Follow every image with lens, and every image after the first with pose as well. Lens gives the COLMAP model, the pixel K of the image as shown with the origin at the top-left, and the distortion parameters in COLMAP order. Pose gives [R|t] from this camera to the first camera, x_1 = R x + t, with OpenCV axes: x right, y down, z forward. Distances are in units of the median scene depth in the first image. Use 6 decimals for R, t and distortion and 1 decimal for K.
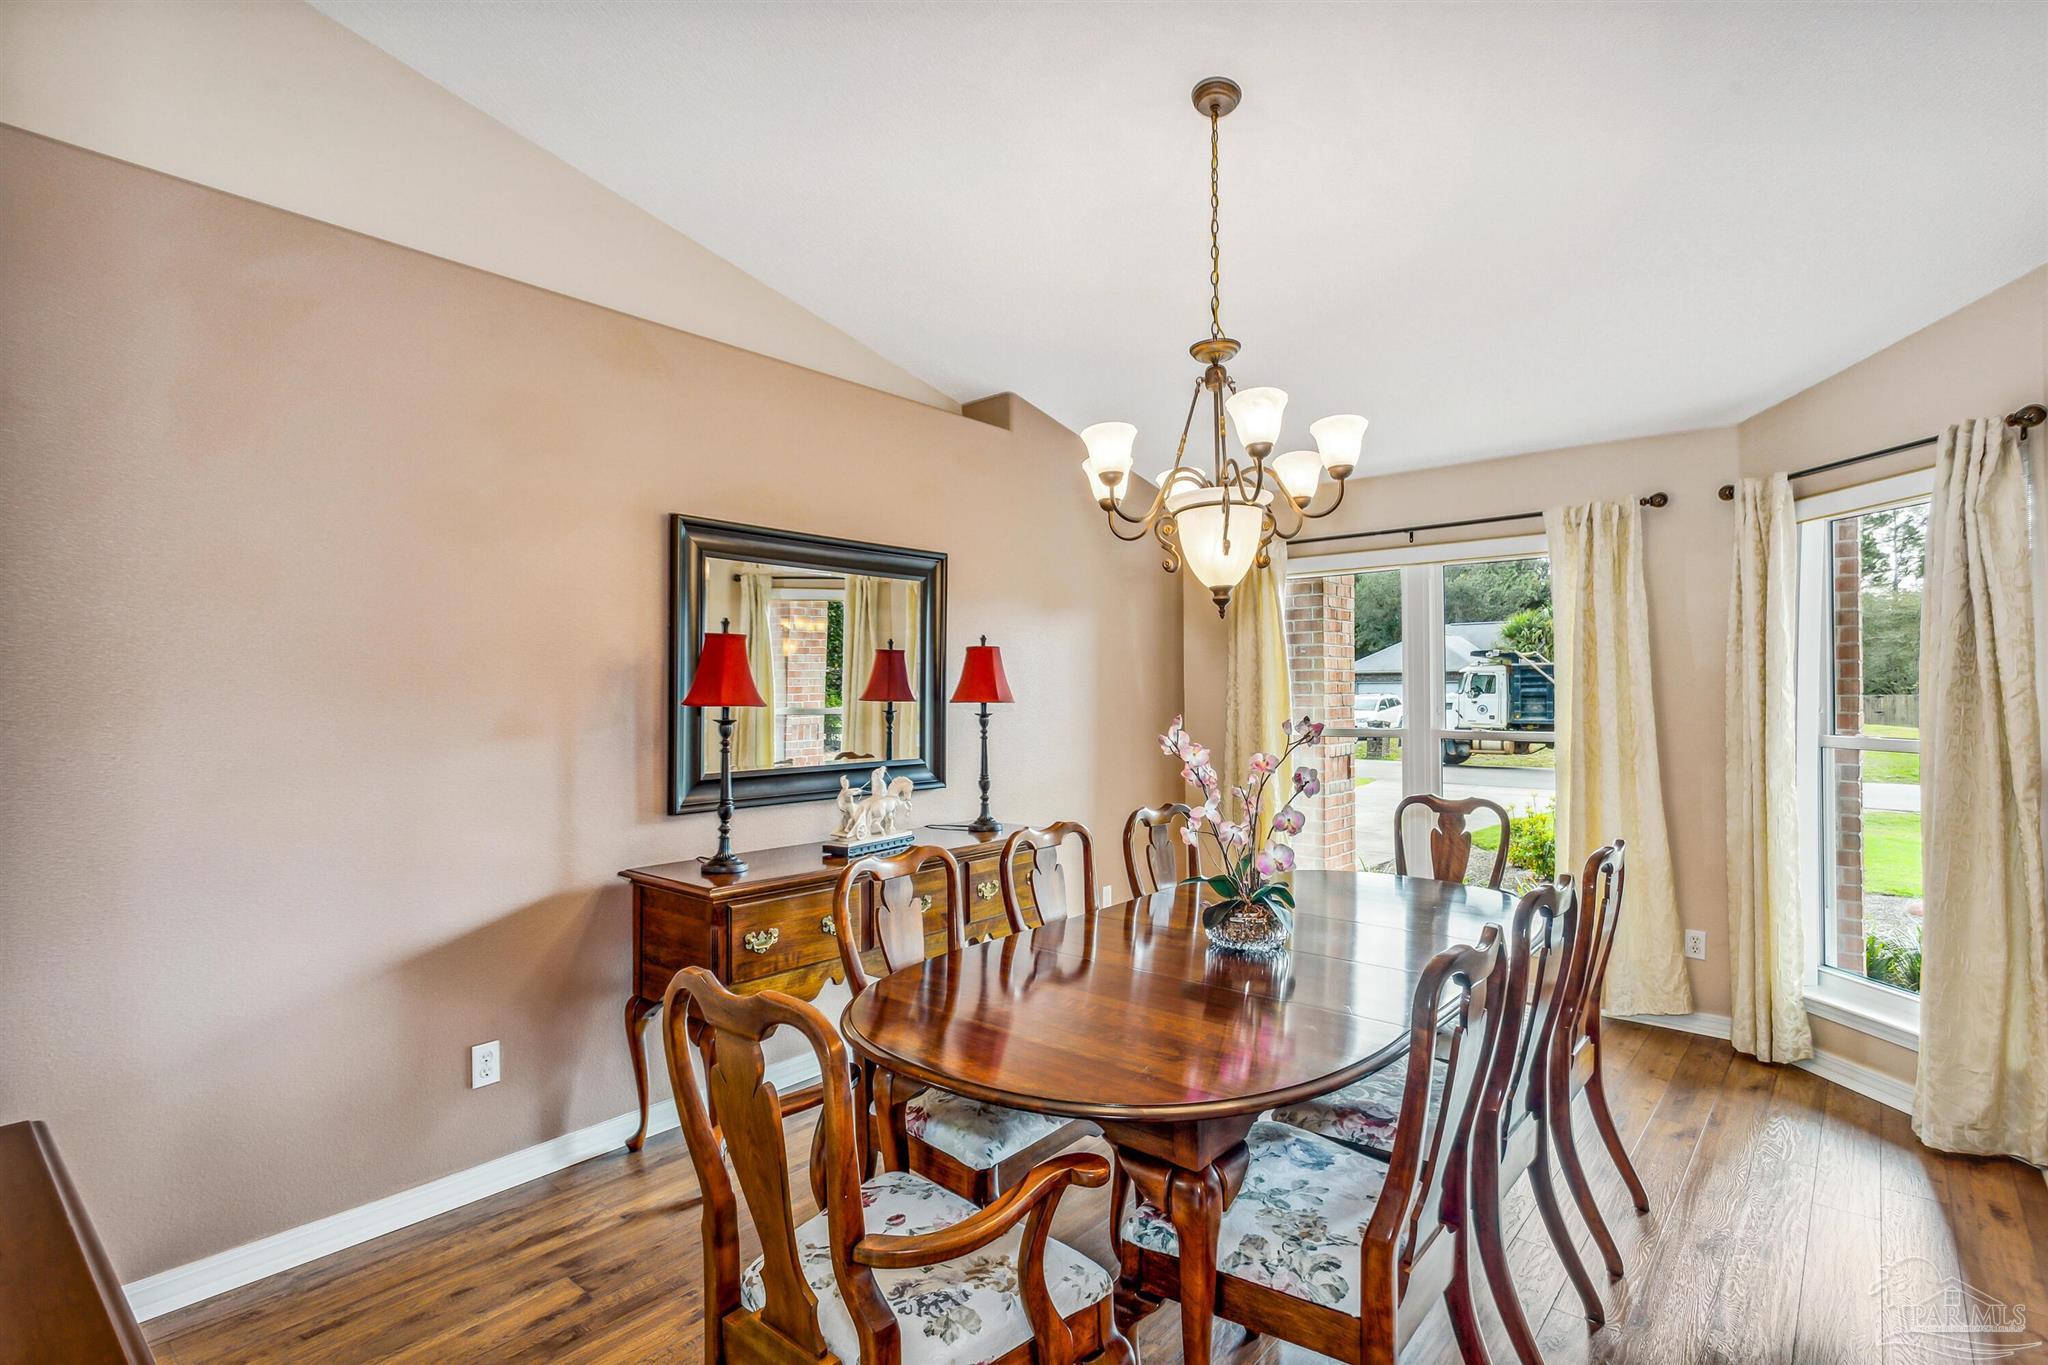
lens RADIAL K [[1005.2, 0, 1024.7], [0, 1005.2, 681.3], [0, 0, 1]] dist [0.009272, -0.000812]
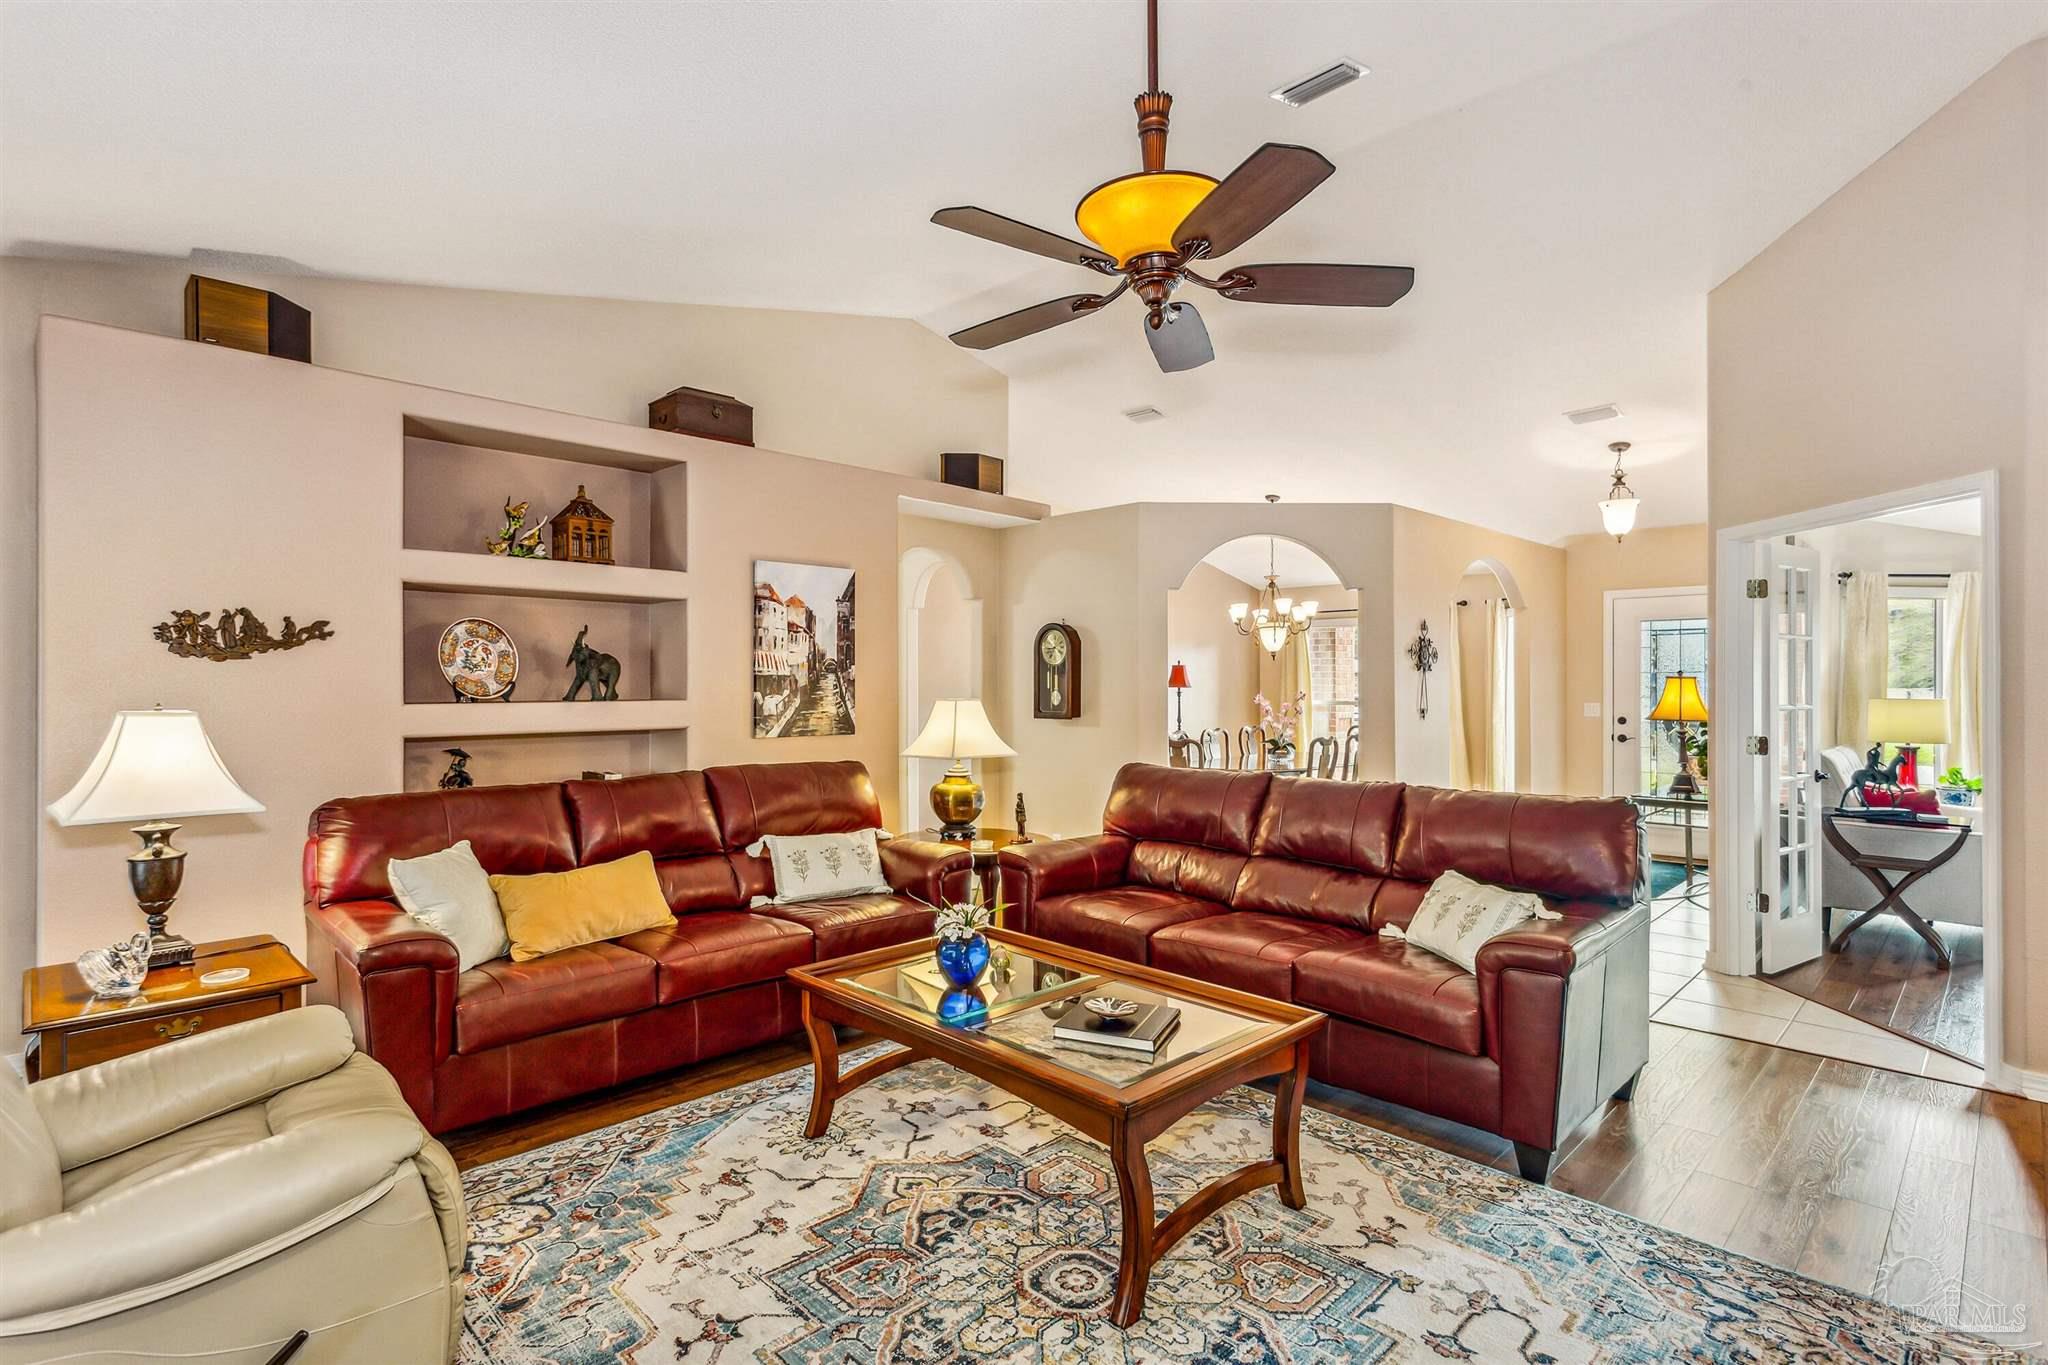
lens RADIAL K [[1005.2, 0, 1015.4], [0, 1005.2, 675.5], [0, 0, 1]] dist [0.009272, -0.000812]
pose [[0.996996, 0.002891, -0.077398, -0.340080], [-0.002526, 0.999985, 0.004809, -0.025915], [0.077411, -0.004599, 0.996989, -2.039446]]
